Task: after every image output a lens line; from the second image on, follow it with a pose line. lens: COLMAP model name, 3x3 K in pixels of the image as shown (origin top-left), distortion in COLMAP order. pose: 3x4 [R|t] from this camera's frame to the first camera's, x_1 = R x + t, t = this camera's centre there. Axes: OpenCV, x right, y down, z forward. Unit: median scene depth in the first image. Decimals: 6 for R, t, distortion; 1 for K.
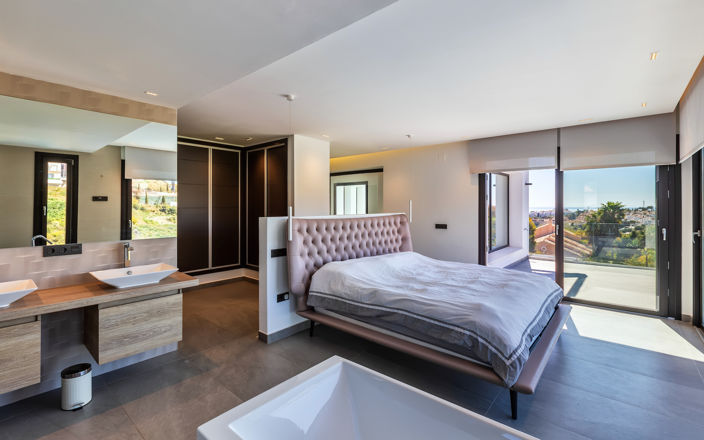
lens RADIAL K [[318.8, 0, 346.9], [0, 318.8, 204.5], [0, 0, 1]] dist [-0.005485, -0.000302]
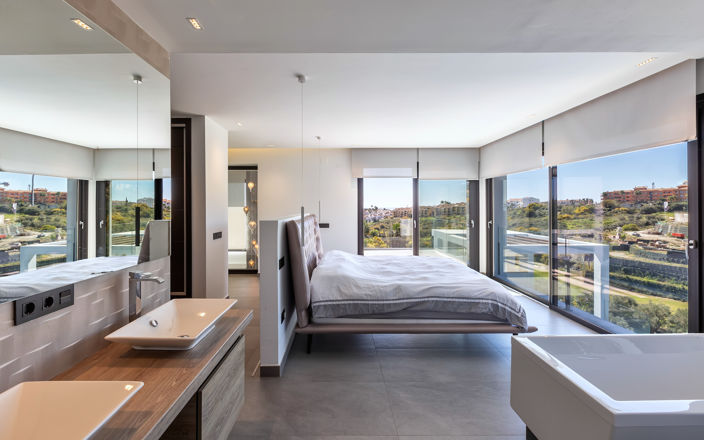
lens RADIAL K [[318.8, 0, 341.9], [0, 318.8, 205.2], [0, 0, 1]] dist [-0.005485, -0.000302]
pose [[0.752858, 0.000168, 0.658183, -0.662549], [-0.000441, 1.000000, 0.000249, 0.002305], [-0.658183, -0.000477, 0.752858, 0.287807]]
